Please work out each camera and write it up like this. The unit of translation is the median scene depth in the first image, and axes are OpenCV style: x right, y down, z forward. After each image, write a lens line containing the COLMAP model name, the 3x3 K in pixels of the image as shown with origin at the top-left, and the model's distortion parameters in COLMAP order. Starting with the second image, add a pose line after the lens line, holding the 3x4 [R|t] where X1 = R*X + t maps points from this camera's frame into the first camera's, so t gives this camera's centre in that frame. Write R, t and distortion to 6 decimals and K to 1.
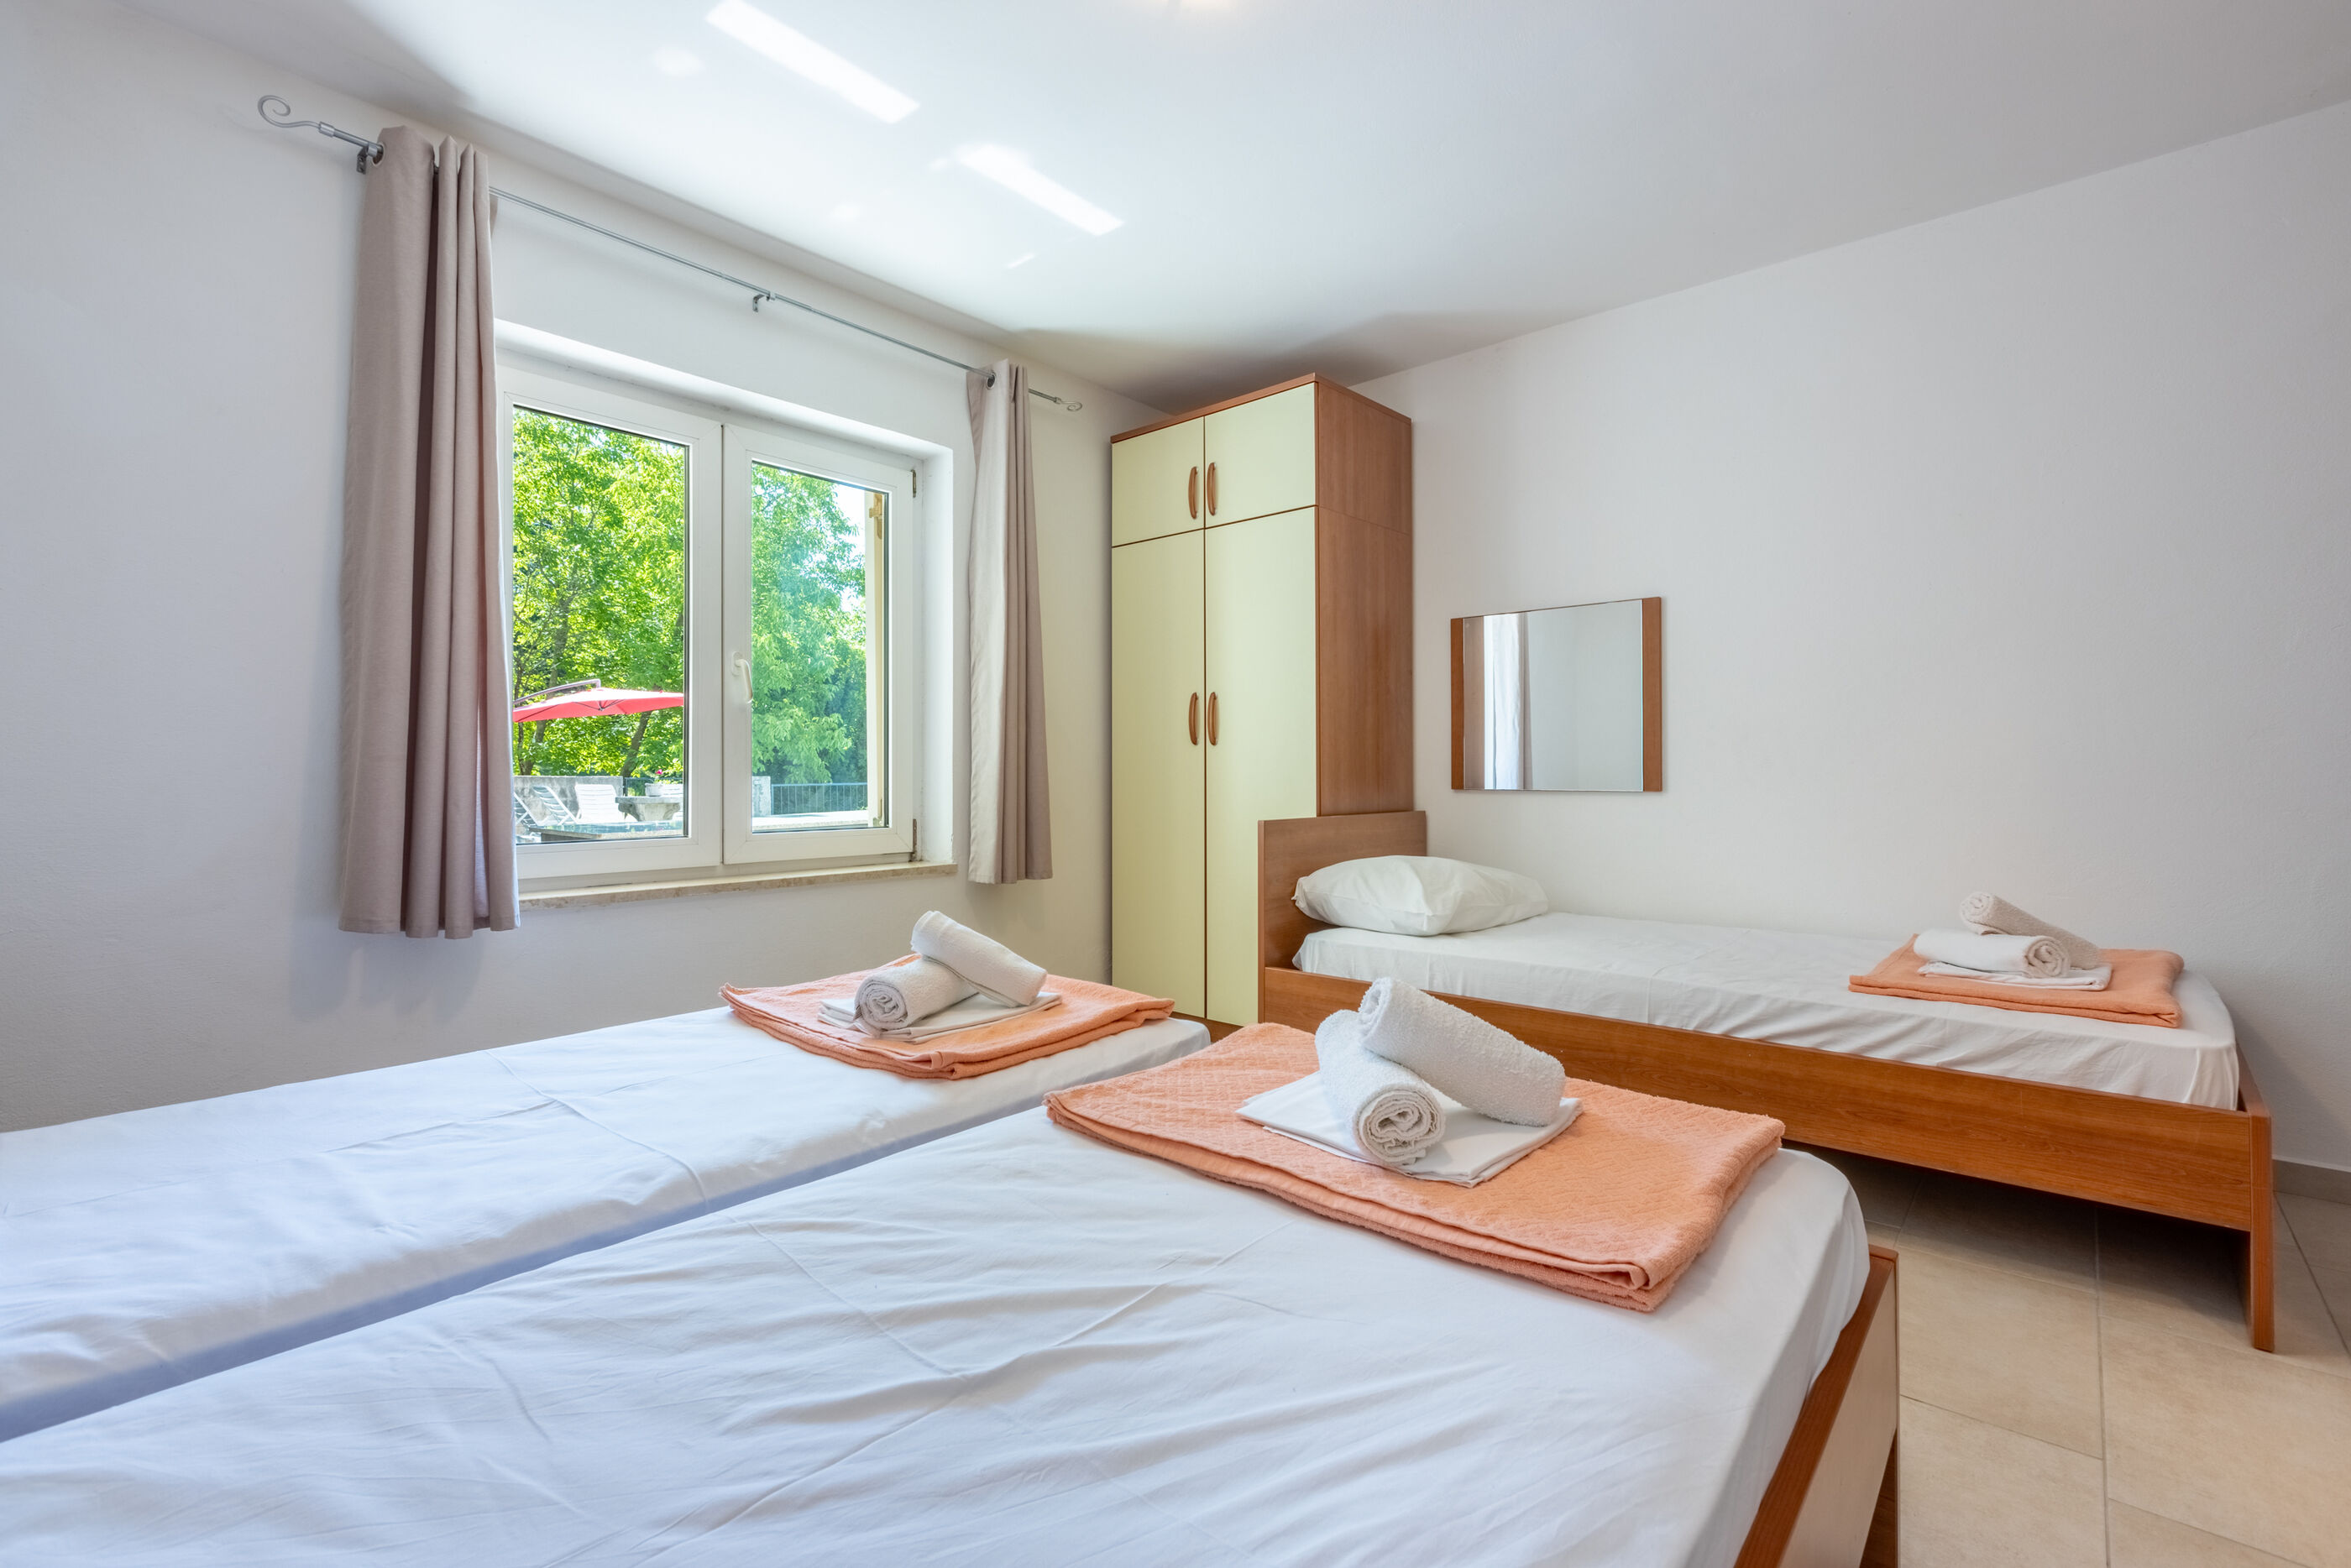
lens RADIAL K [[1041.1, 0, 1163.3], [0, 1041.1, 773.4], [0, 0, 1]] dist [0.003109, -0.001372]
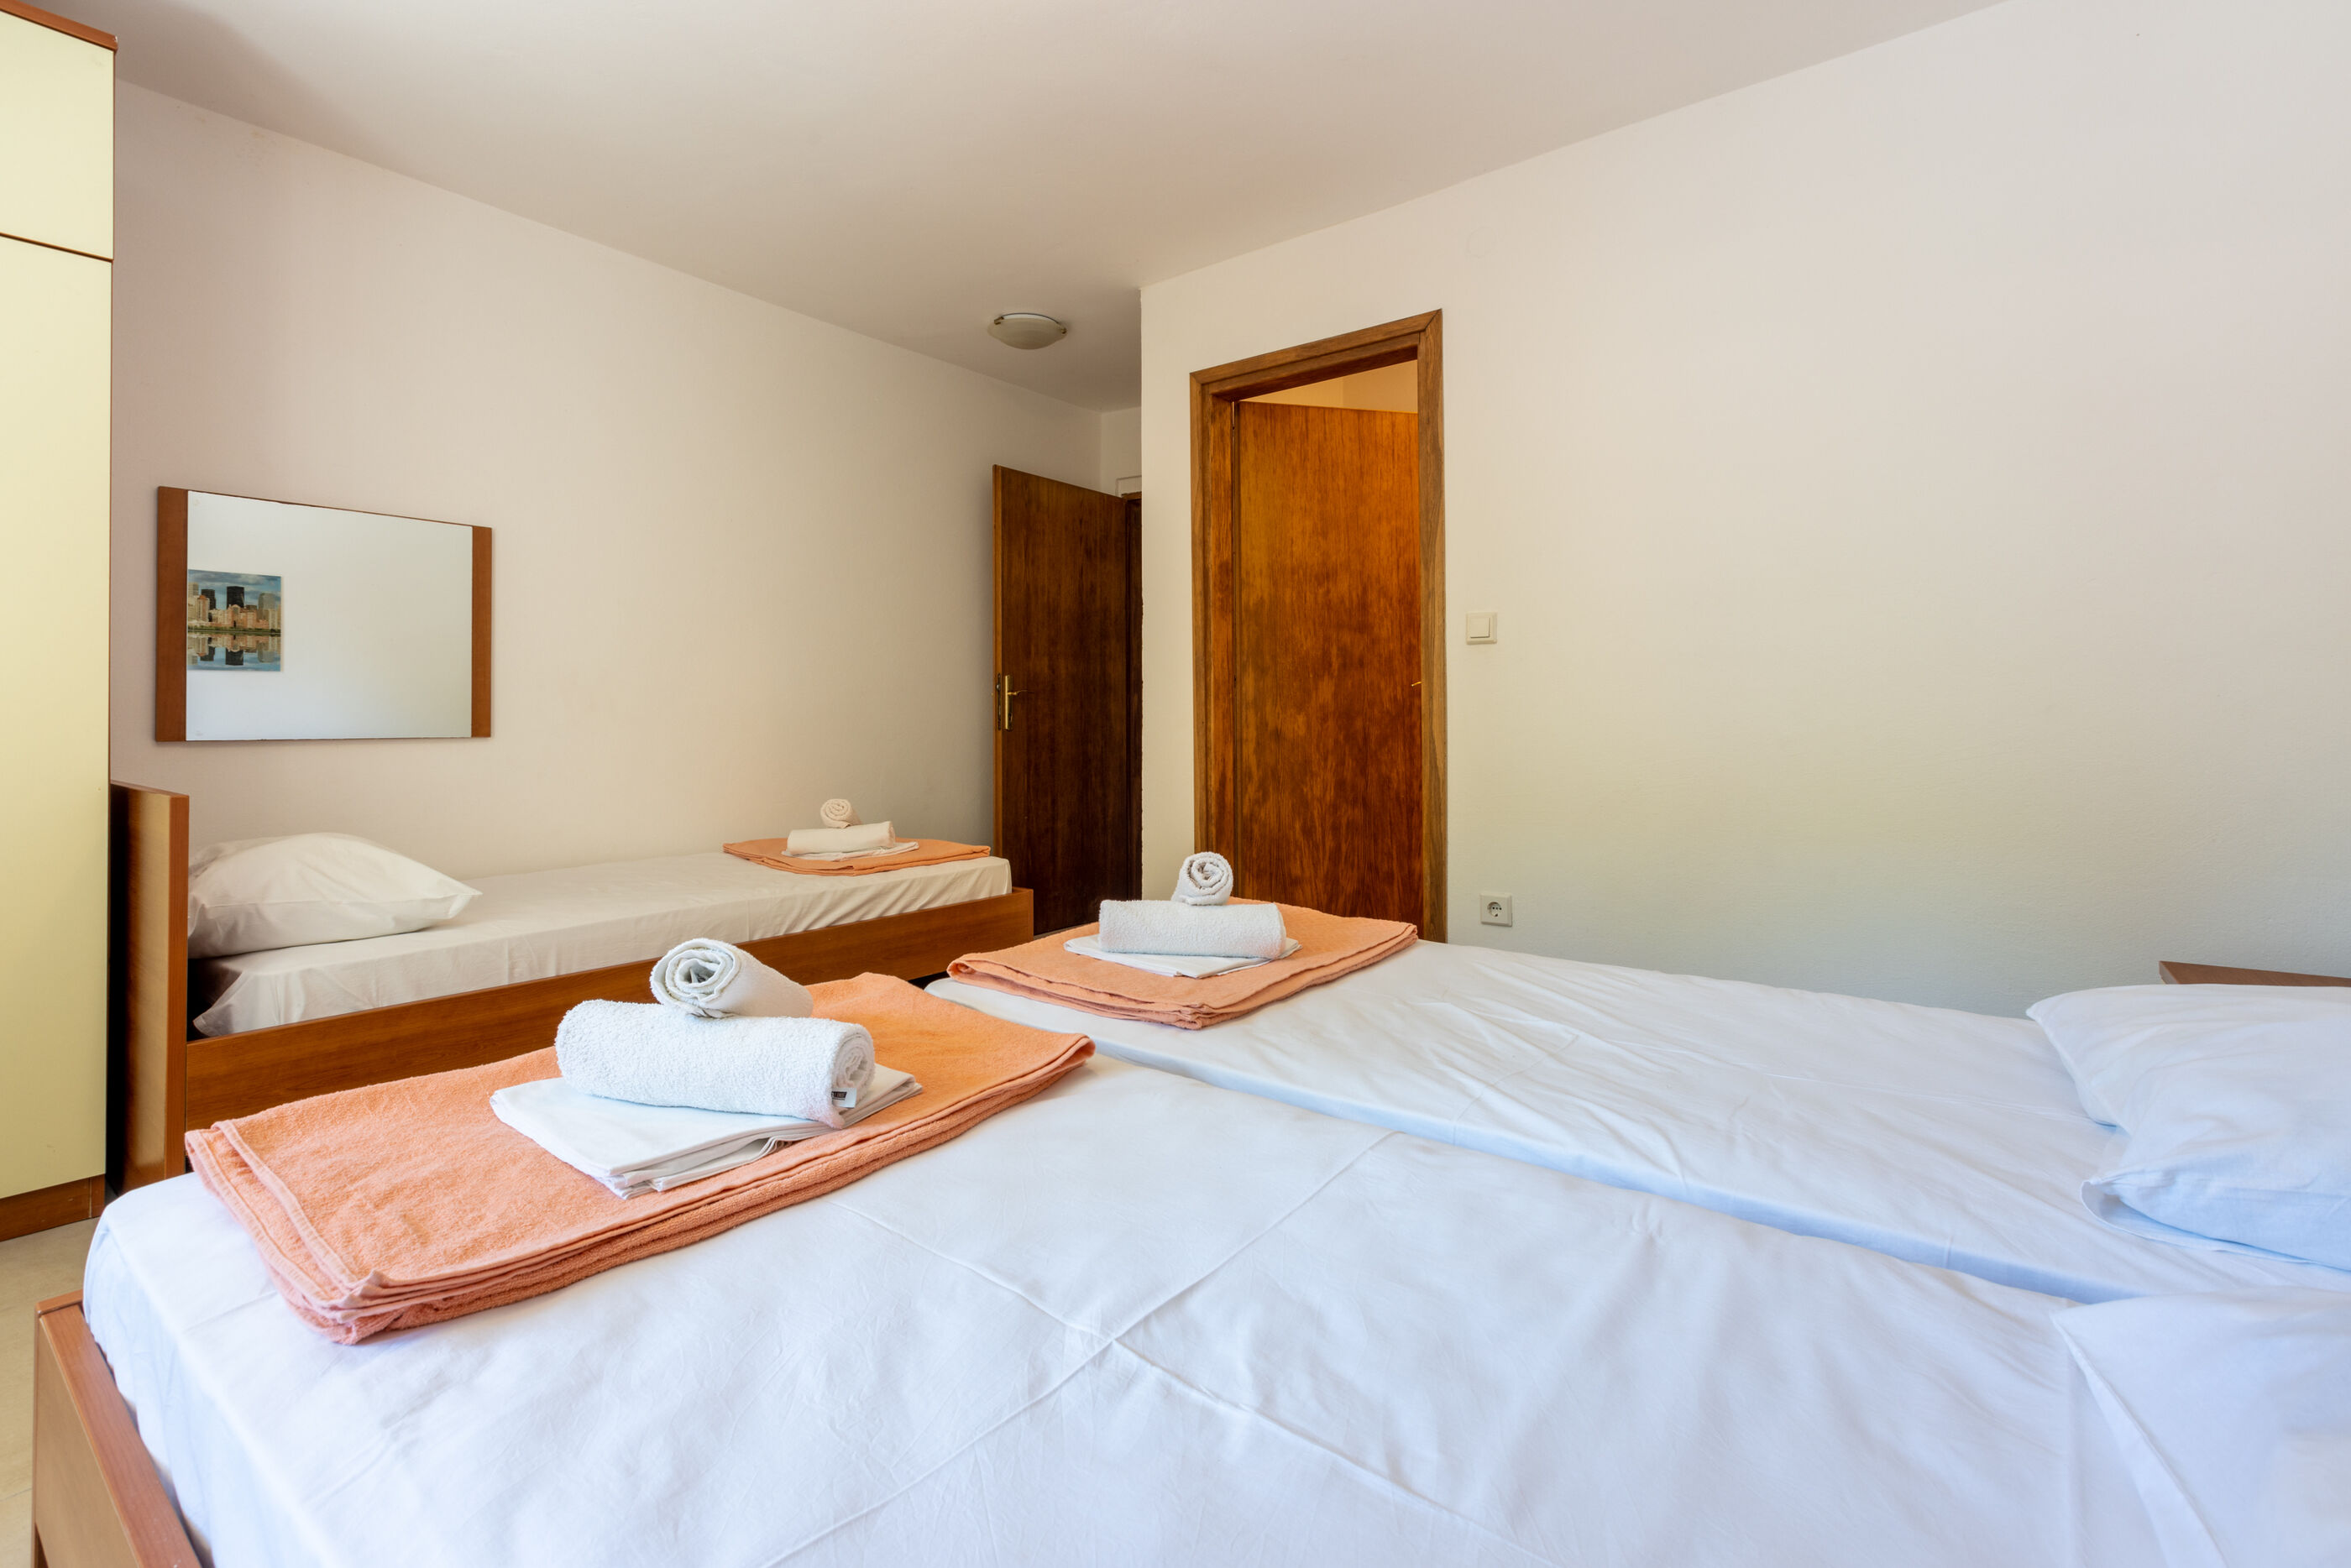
lens RADIAL K [[1041.1, 0, 1174.1], [0, 1041.1, 718.1], [0, 0, 1]] dist [0.003109, -0.001372]
pose [[-0.066554, 0.002728, 0.997779, -0.699360], [0.002550, 0.999993, -0.002564, 0.006521], [-0.997780, 0.002373, -0.066561, 0.642511]]
